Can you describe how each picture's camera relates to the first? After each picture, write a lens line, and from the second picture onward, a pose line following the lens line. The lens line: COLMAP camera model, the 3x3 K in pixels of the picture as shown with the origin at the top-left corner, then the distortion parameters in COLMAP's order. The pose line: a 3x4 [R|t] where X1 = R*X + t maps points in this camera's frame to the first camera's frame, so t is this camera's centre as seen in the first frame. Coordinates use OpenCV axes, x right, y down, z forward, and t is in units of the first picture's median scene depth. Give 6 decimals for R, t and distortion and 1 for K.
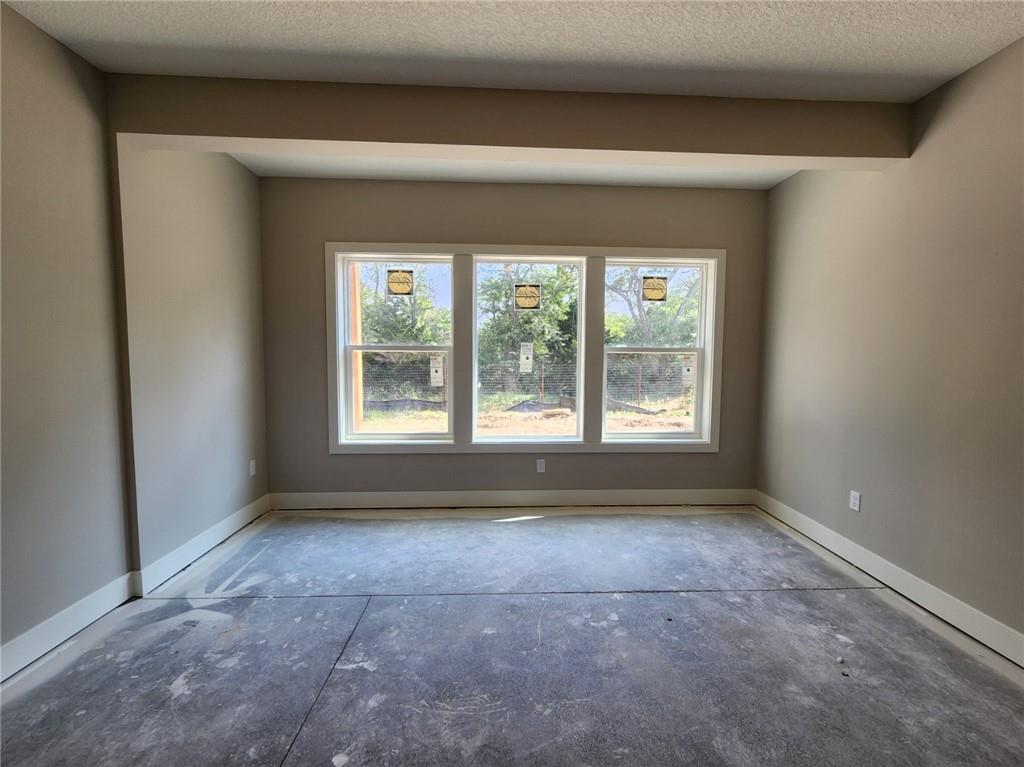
lens RADIAL K [[411.9, 0, 514.5], [0, 411.9, 378.5], [0, 0, 1]] dist [0.005930, -0.003479]
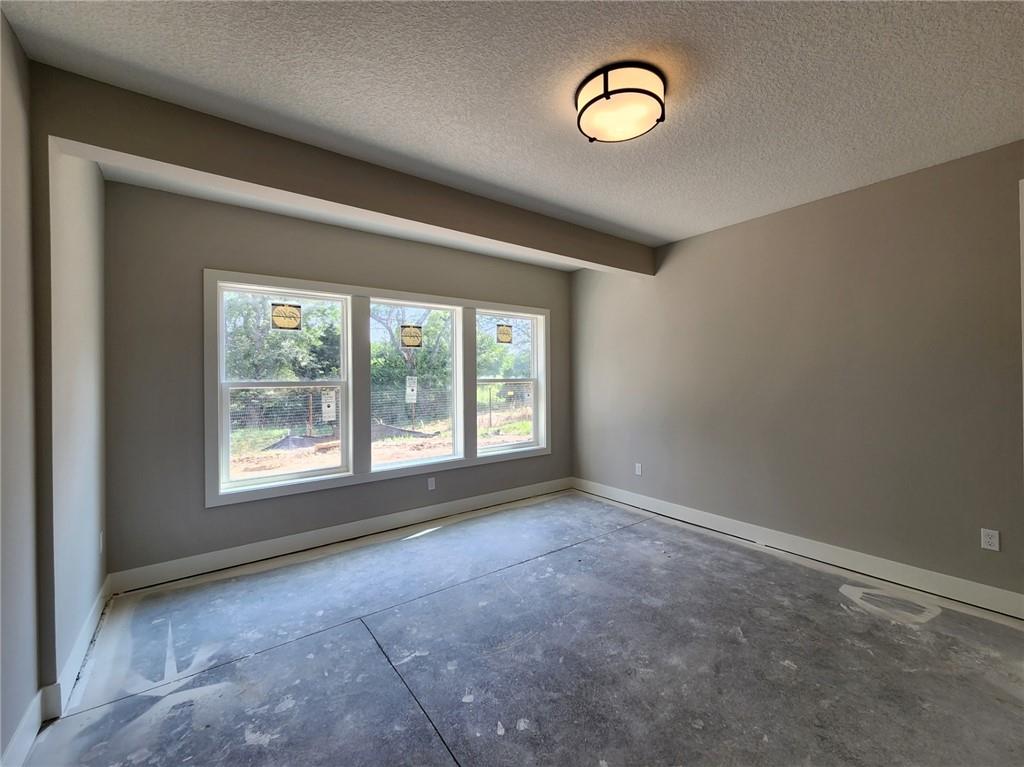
lens RADIAL K [[411.9, 0, 514.5], [0, 411.9, 378.5], [0, 0, 1]] dist [0.005930, -0.003479]
pose [[0.829534, -0.017191, 0.558191, -0.452858], [0.052431, 0.997509, -0.047196, -0.016075], [-0.555989, 0.068417, 0.828369, -0.114021]]
